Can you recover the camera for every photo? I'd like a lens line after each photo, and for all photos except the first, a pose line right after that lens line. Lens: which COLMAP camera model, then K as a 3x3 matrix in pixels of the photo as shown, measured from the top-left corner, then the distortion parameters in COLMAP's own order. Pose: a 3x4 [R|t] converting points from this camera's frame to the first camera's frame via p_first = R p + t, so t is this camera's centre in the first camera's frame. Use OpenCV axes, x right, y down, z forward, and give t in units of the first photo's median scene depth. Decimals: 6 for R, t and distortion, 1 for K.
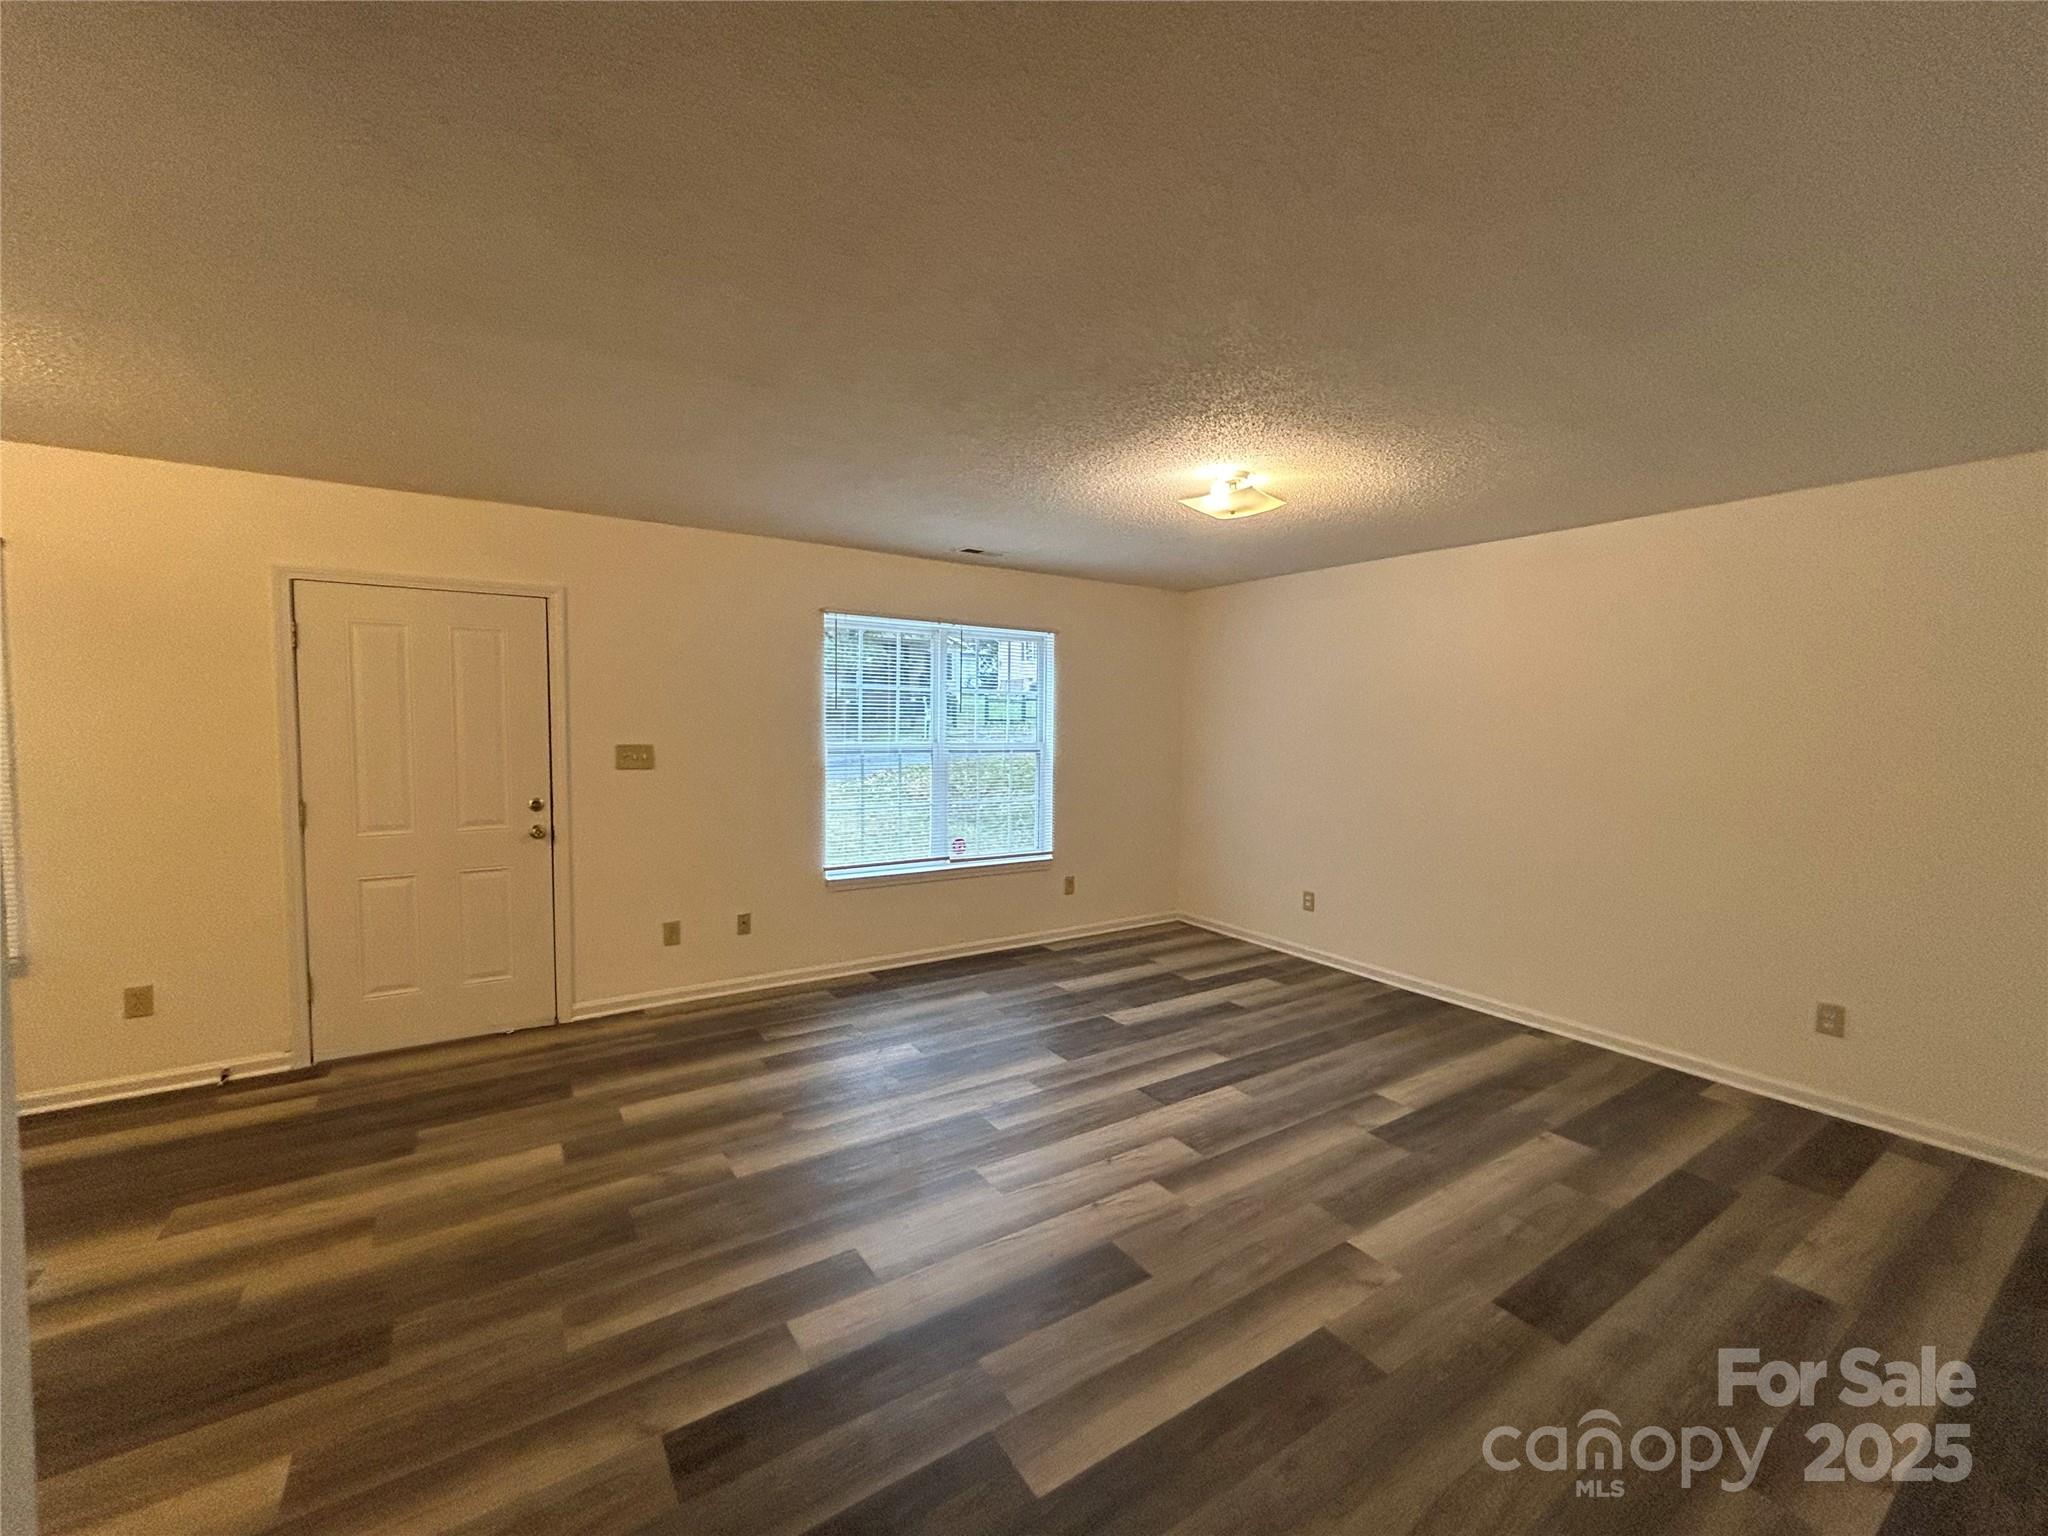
lens RADIAL K [[830.8, 0, 1020.0], [0, 830.8, 765.7], [0, 0, 1]] dist [-0.000553, -0.000089]
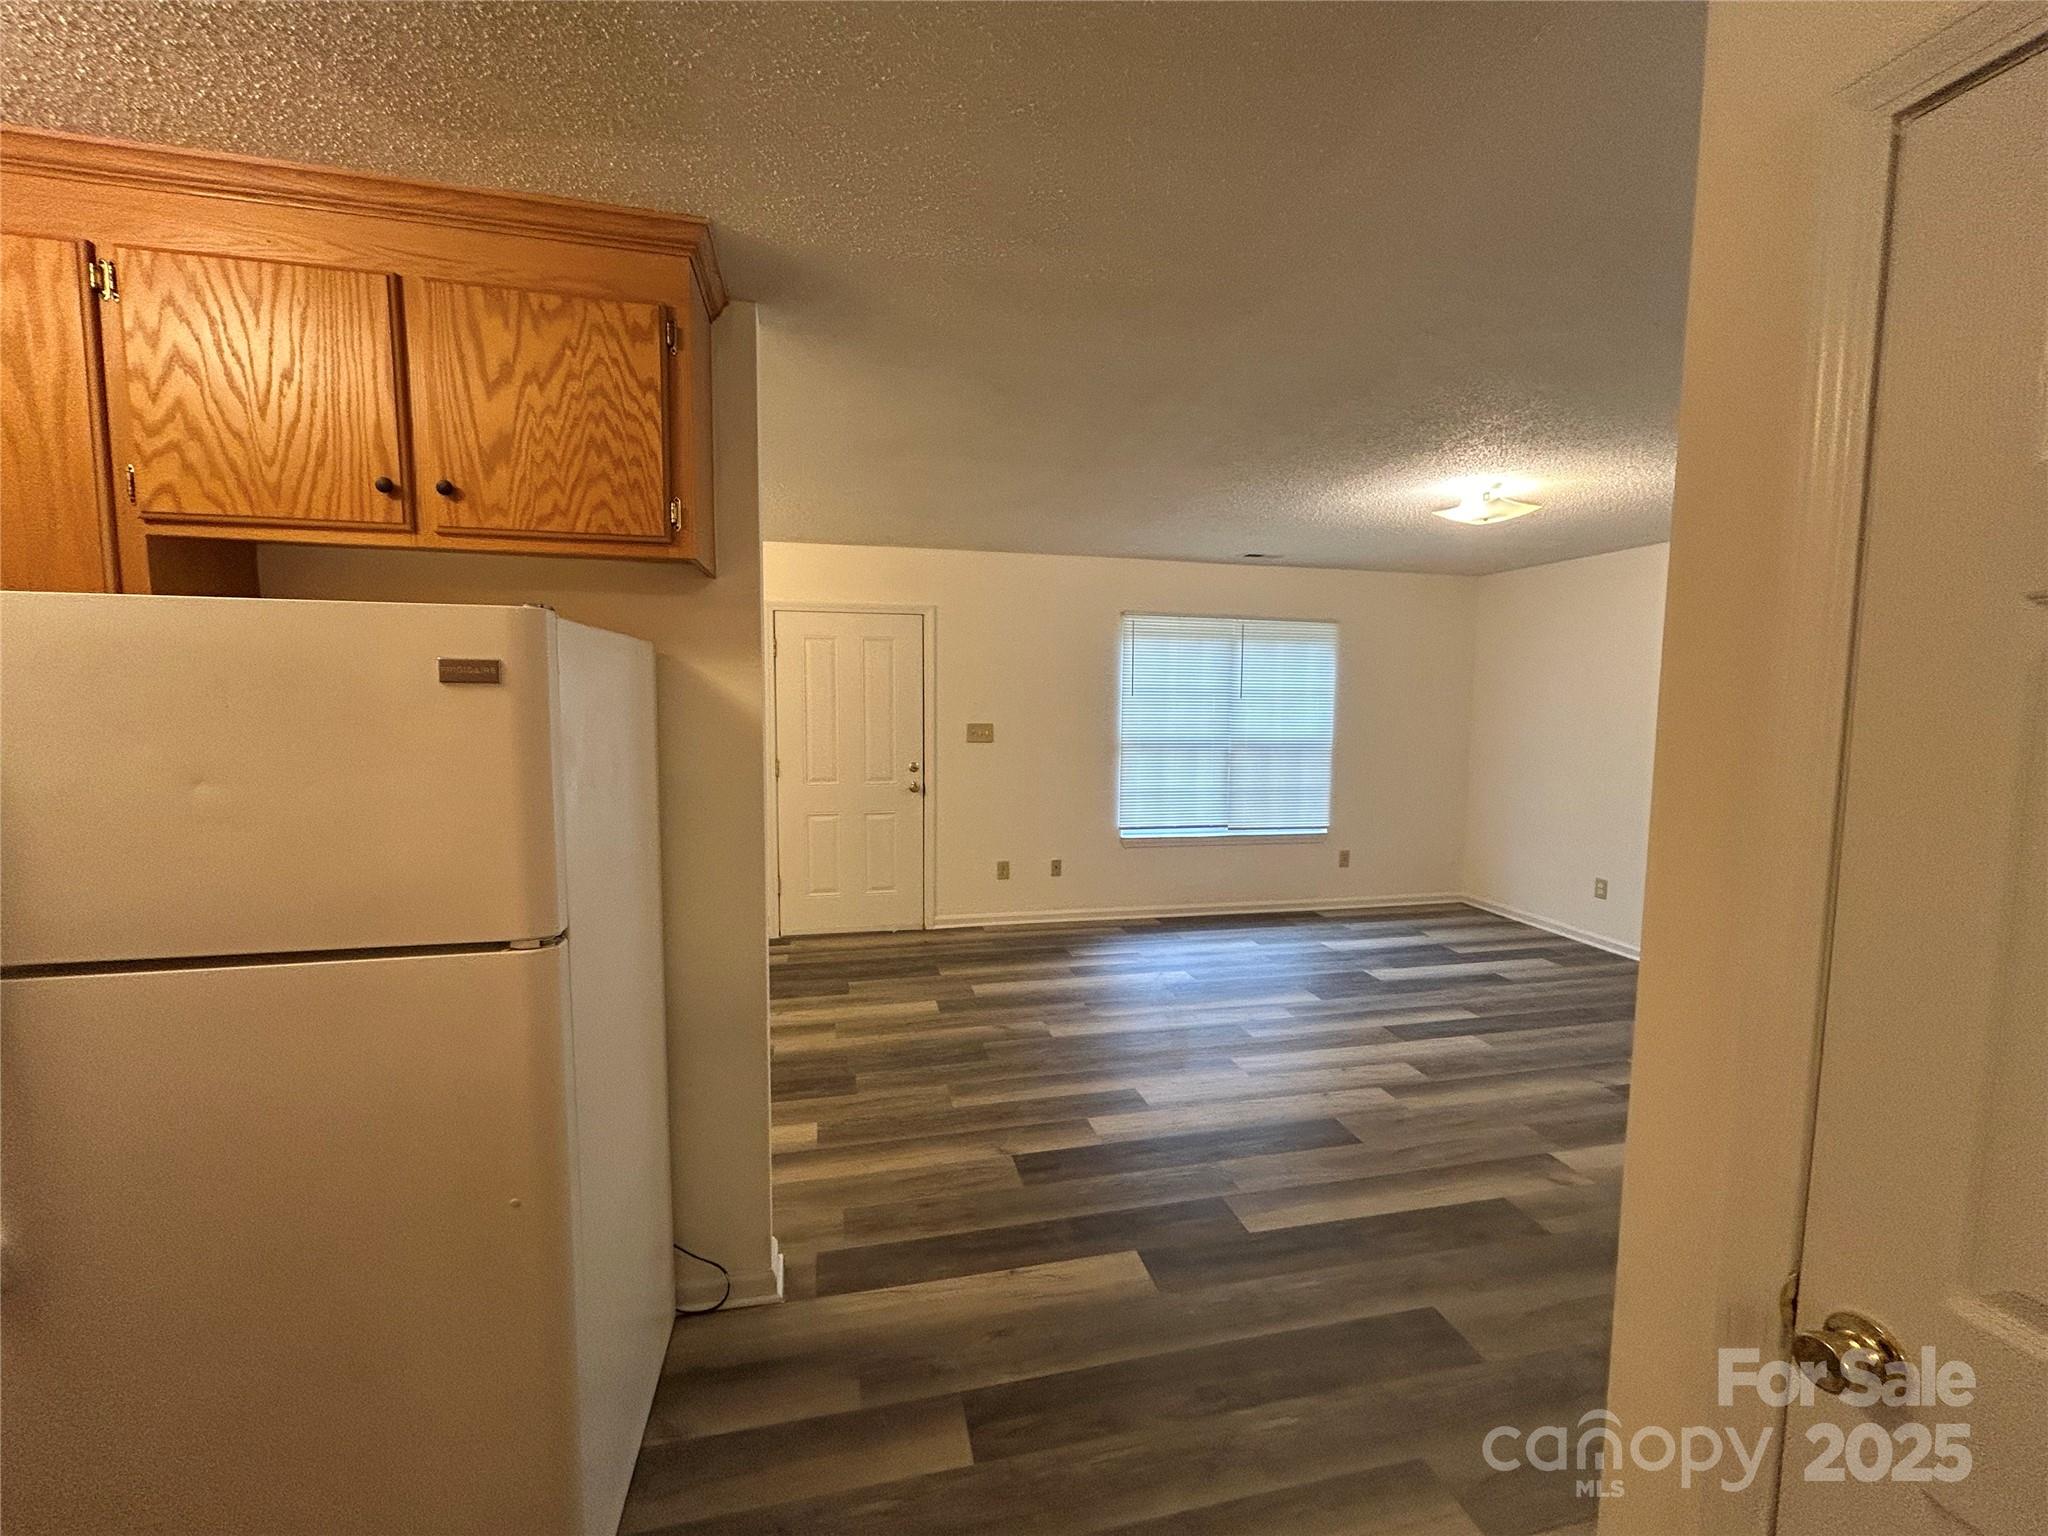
lens RADIAL K [[830.8, 0, 1022.1], [0, 830.8, 768.9], [0, 0, 1]] dist [-0.000553, -0.000089]
pose [[0.937941, 0.027534, -0.345701, 0.060938], [-0.018651, 0.999406, 0.028994, 0.008061], [0.346294, -0.020747, 0.937897, -0.241898]]
